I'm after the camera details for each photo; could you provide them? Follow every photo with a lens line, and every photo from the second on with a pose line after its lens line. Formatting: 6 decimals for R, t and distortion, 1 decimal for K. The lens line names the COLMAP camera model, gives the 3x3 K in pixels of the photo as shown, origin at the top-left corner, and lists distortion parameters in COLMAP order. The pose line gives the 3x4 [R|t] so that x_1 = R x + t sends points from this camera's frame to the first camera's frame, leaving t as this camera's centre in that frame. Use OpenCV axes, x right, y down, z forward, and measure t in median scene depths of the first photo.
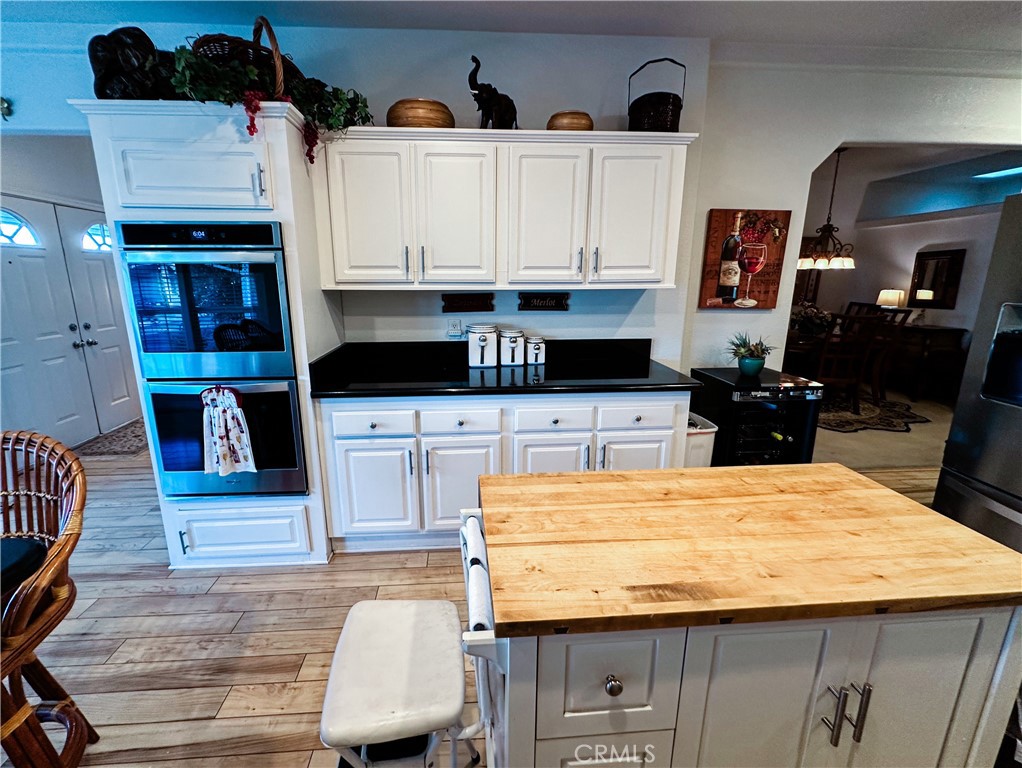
lens RADIAL K [[421.0, 0, 507.2], [0, 421.0, 368.2], [0, 0, 1]] dist [-0.002505, 0.000033]
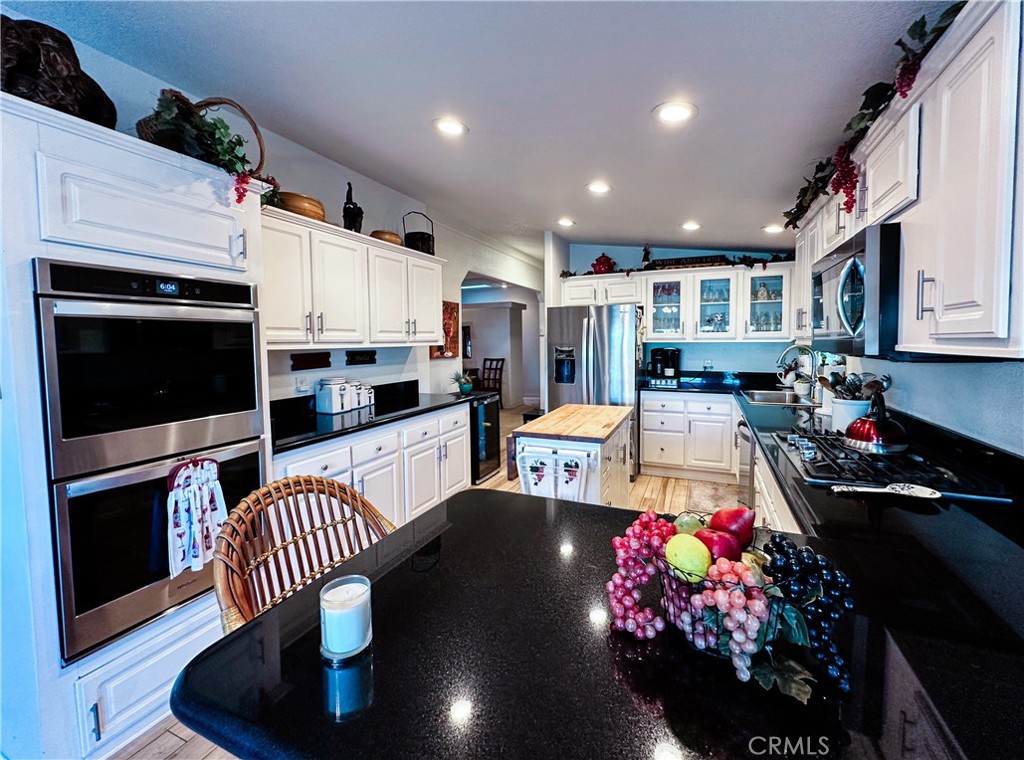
lens RADIAL K [[423.9, 0, 511.1], [0, 423.9, 366.7], [0, 0, 1]] dist [-0.000358, -0.000111]
pose [[0.467221, -0.056730, 0.882319, -0.978016], [0.203713, 0.977996, -0.044992, 0.024590], [-0.860352, 0.200761, 0.468497, 0.001298]]
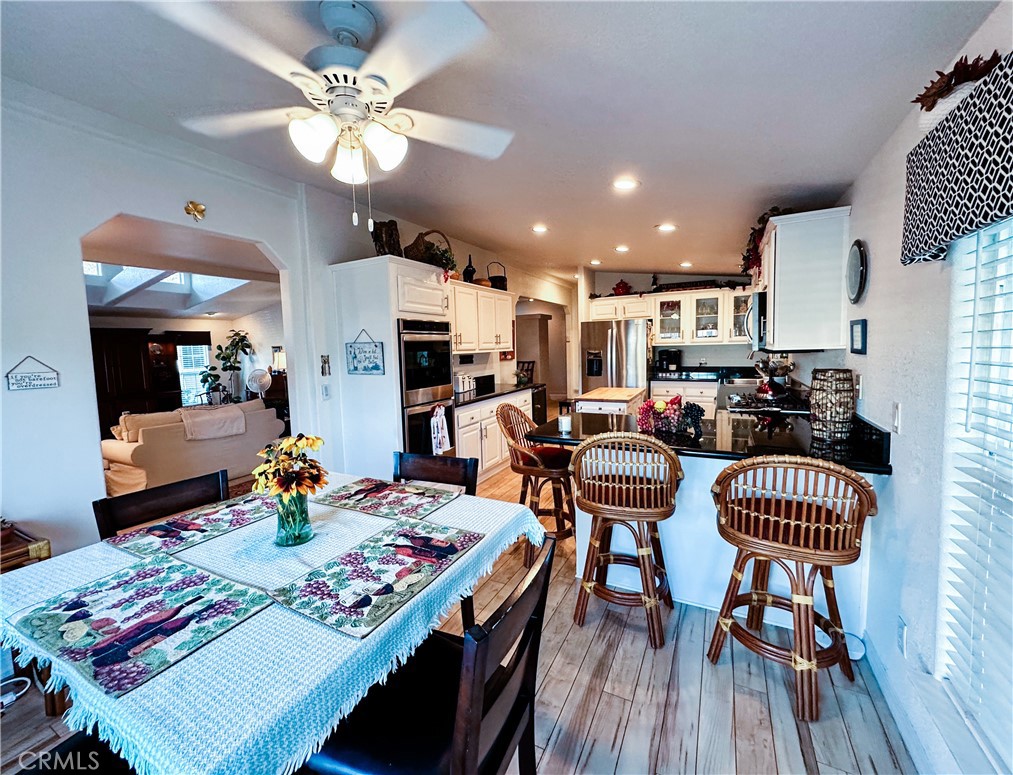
lens RADIAL K [[430.7, 0, 472.8], [0, 430.7, 385.6], [0, 0, 1]] dist [-0.000098, -0.000055]
pose [[0.552010, -0.089321, 0.829040, -1.886125], [0.212489, 0.976490, -0.036277, 0.054467], [-0.806309, 0.196187, 0.558012, -0.187090]]
